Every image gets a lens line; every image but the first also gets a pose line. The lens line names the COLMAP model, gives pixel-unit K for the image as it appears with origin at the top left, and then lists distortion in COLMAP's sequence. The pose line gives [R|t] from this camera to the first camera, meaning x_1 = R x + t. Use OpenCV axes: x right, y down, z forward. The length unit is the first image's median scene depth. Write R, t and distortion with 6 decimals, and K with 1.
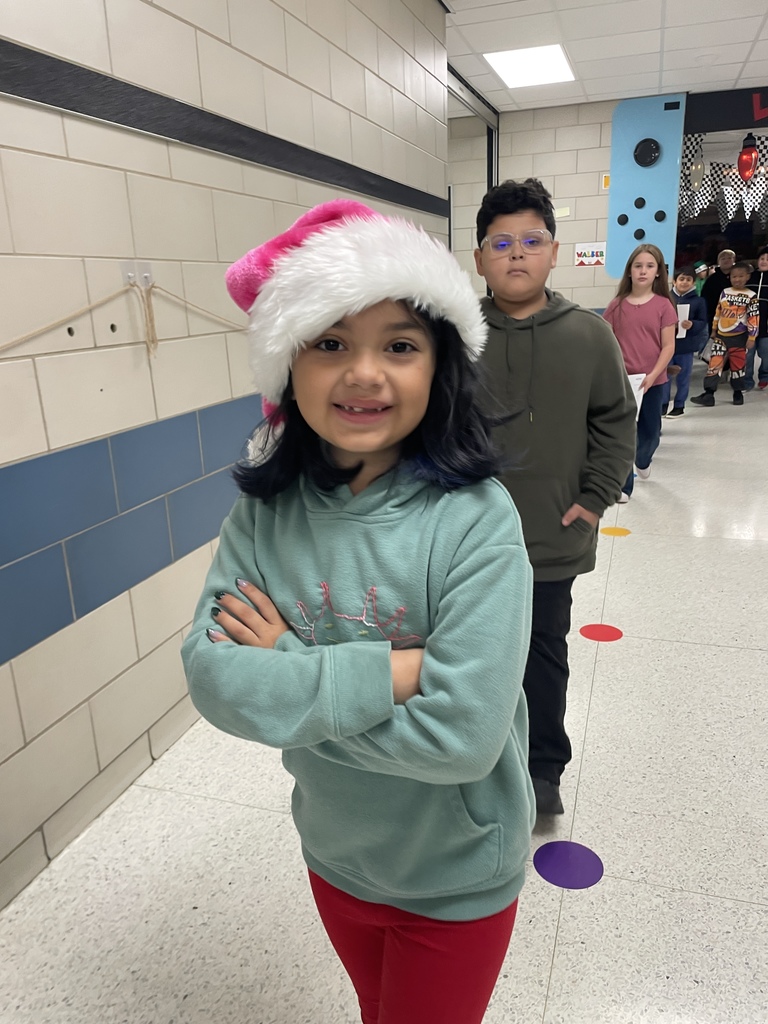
lens RADIAL K [[783.7, 0, 387.7], [0, 783.7, 509.9], [0, 0, 1]] dist [0.080574, -0.121710]
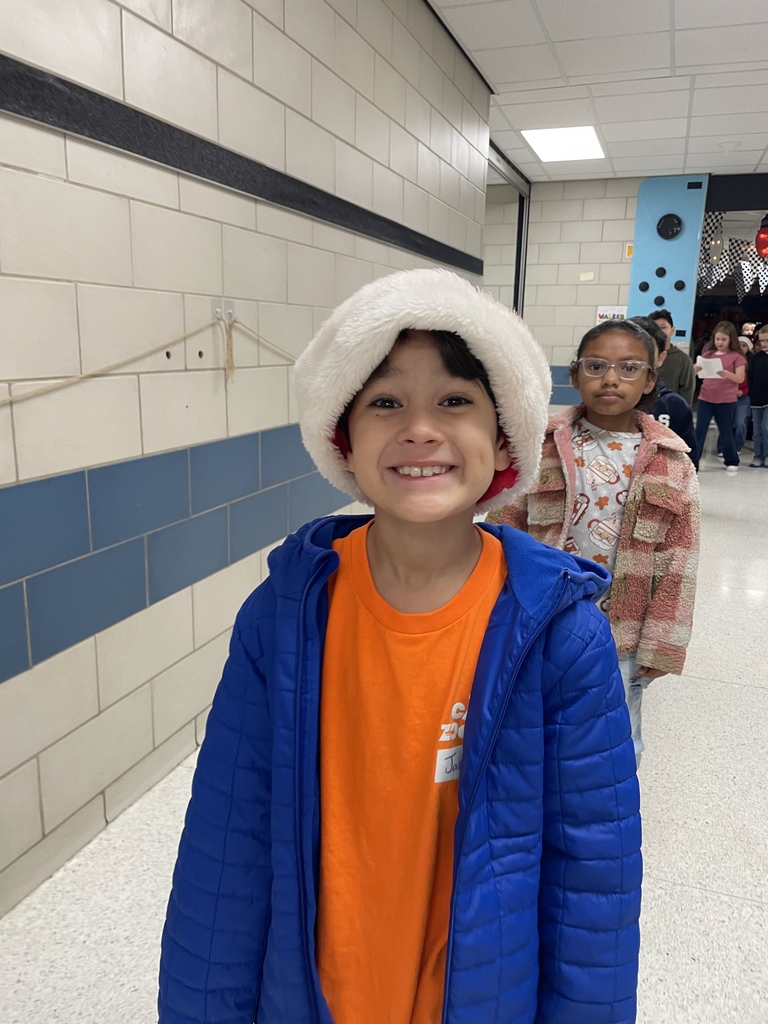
lens RADIAL K [[789.1, 0, 385.2], [0, 789.1, 487.0], [0, 0, 1]] dist [0.083416, -0.123689]
pose [[0.997860, 0.063658, -0.014940, -0.043092], [-0.064709, 0.994214, -0.085734, 0.037713], [0.009396, 0.086517, 0.996206, -0.113847]]
